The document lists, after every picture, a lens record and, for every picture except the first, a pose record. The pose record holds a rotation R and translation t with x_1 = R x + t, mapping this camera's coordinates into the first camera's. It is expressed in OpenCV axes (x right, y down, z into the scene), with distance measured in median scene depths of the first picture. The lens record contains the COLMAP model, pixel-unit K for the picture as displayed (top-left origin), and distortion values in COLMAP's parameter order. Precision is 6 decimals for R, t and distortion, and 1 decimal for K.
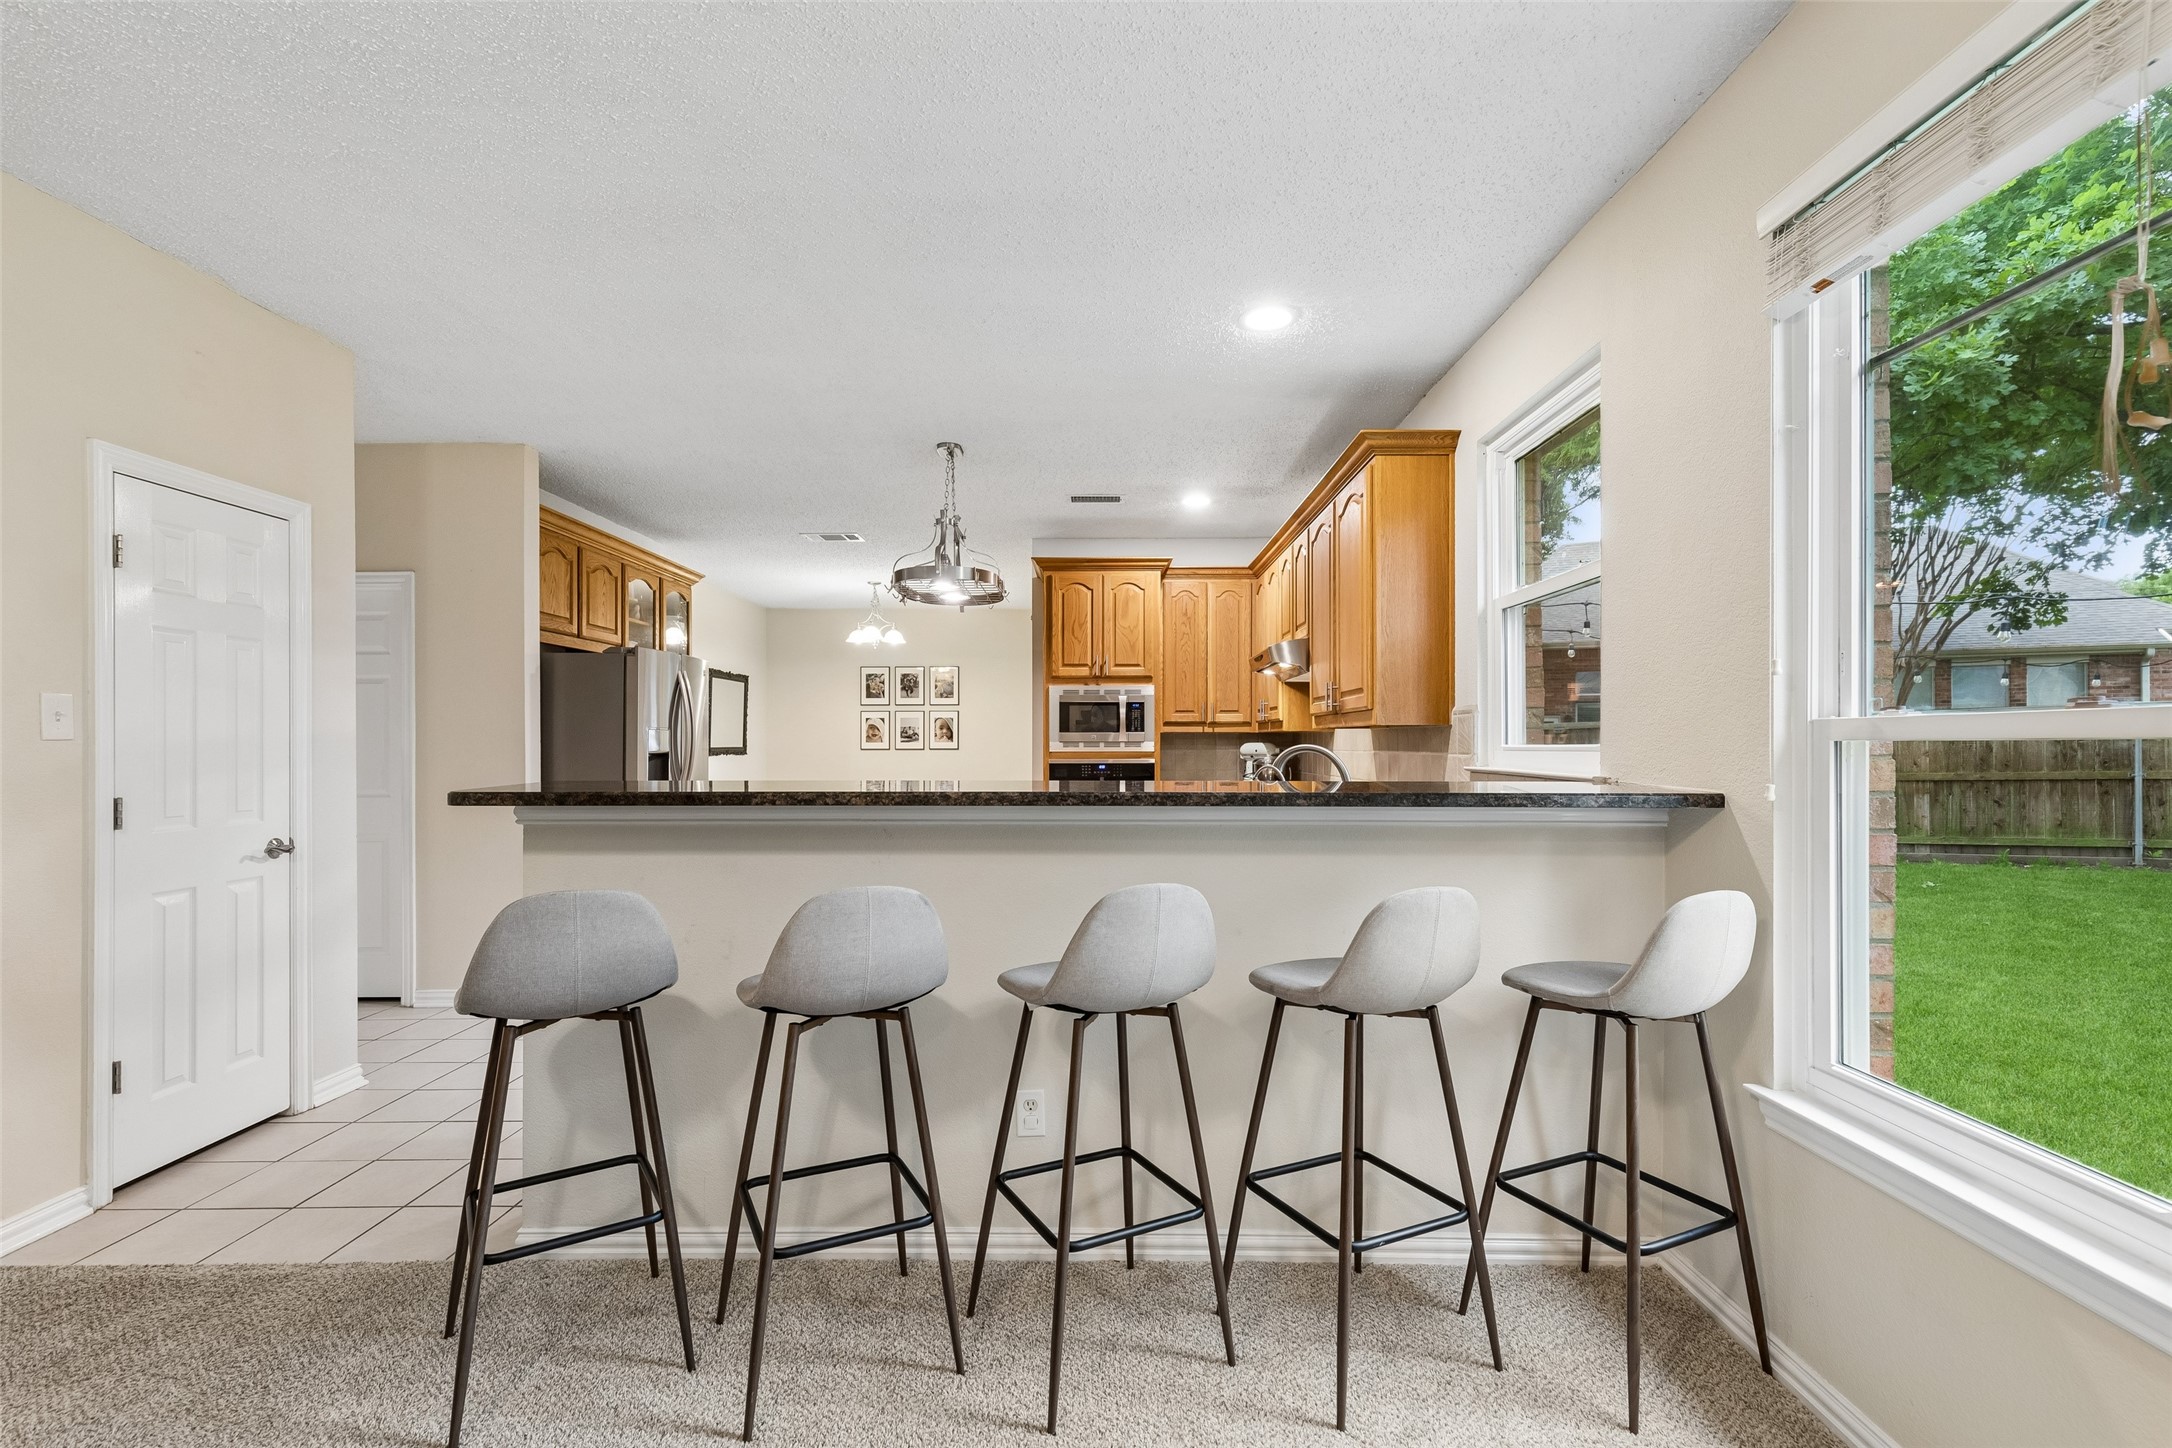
lens RADIAL K [[984.3, 0, 1084.8], [0, 984.3, 737.0], [0, 0, 1]] dist [0.014861, -0.003584]
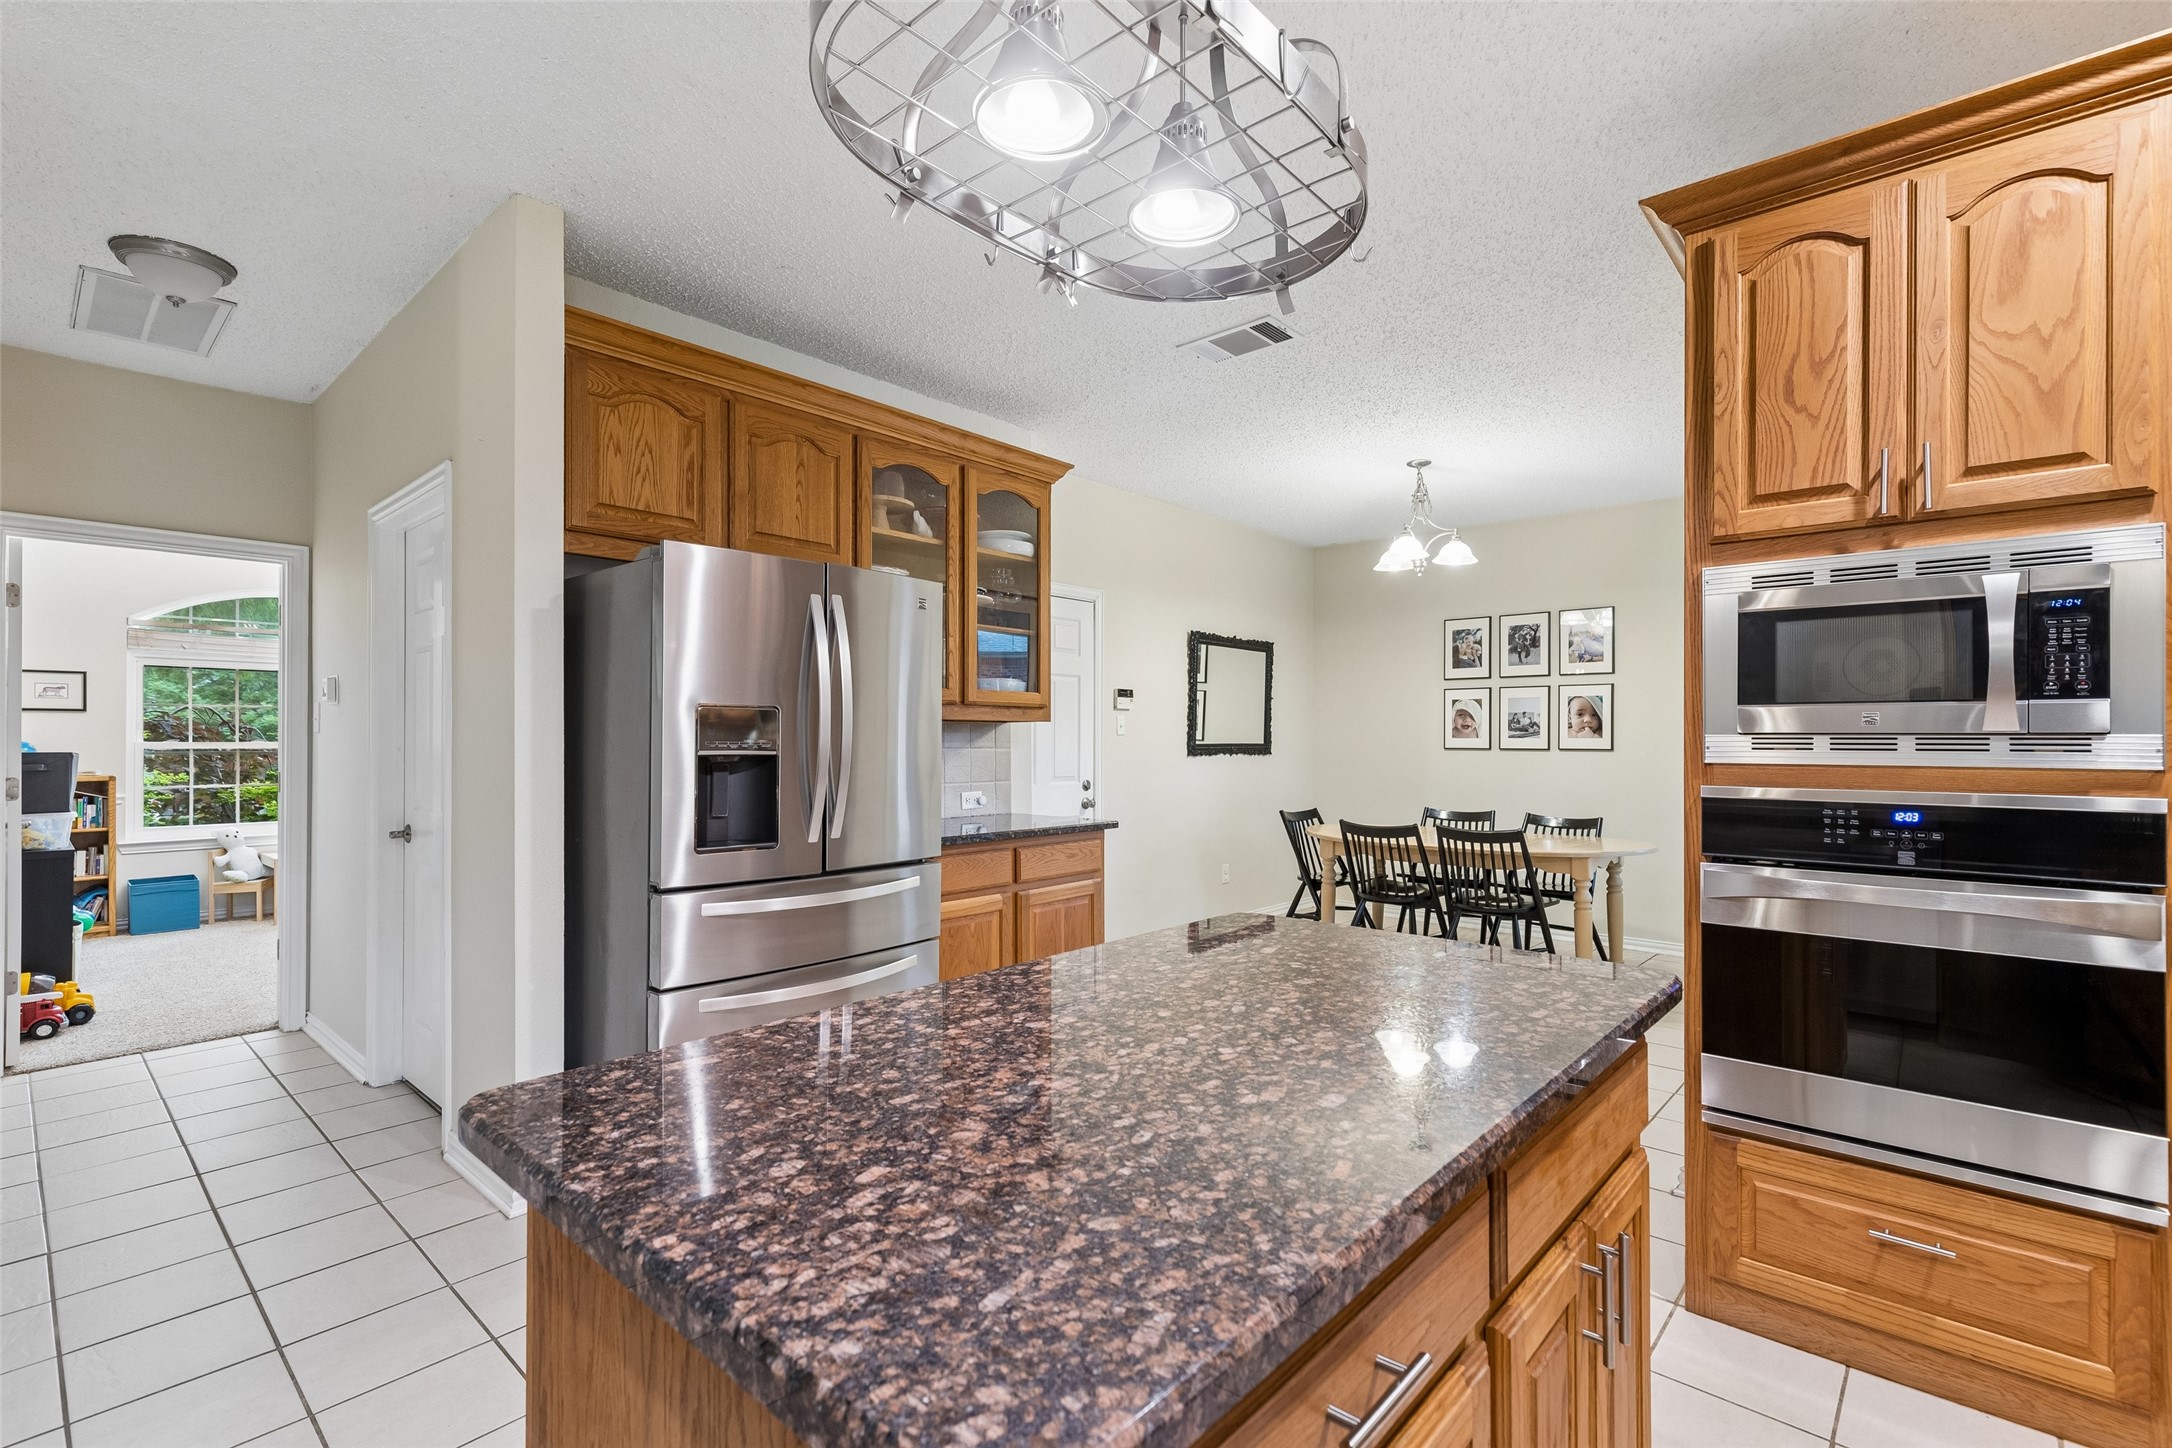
lens RADIAL K [[984.3, 0, 1082.5], [0, 984.3, 736.2], [0, 0, 1]] dist [0.014861, -0.003584]
pose [[0.757081, 0.000710, -0.653321, 0.024964], [0.001203, 0.999996, 0.002480, 0.004341], [0.653320, -0.002664, 0.757077, 0.602239]]
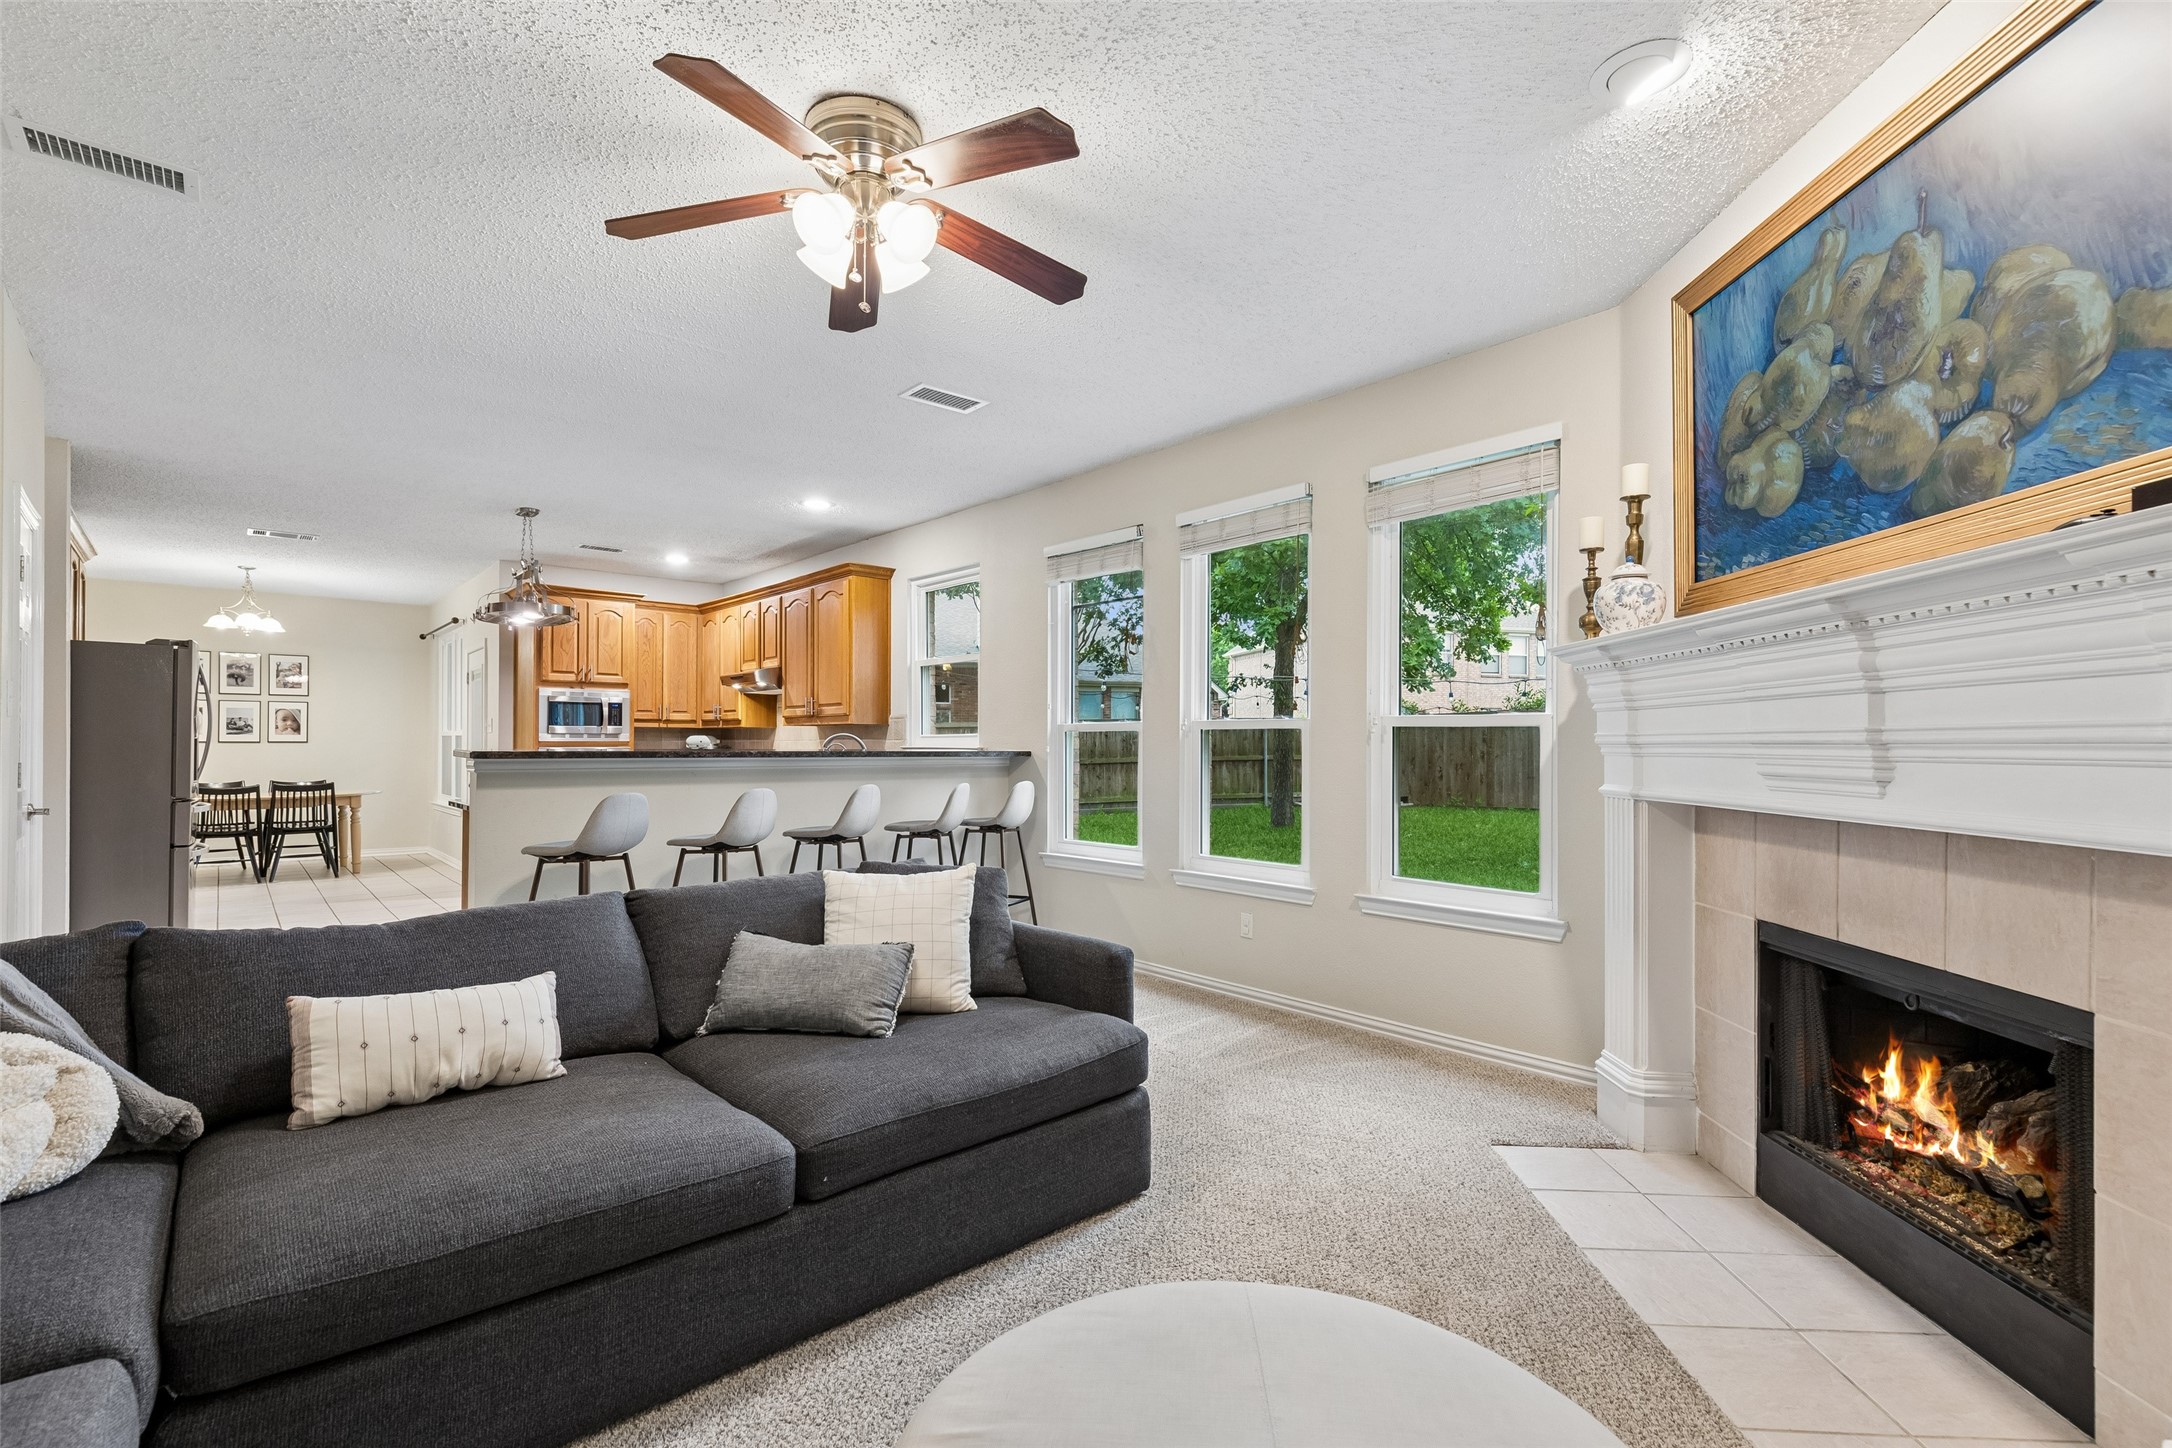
lens RADIAL K [[984.3, 0, 1087.8], [0, 984.3, 737.5], [0, 0, 1]] dist [0.014861, -0.003584]
pose [[0.743203, 0.007441, 0.669024, -0.353648], [-0.006860, 0.999970, -0.003501, 0.010150], [-0.669030, -0.001987, 0.743232, -0.380561]]
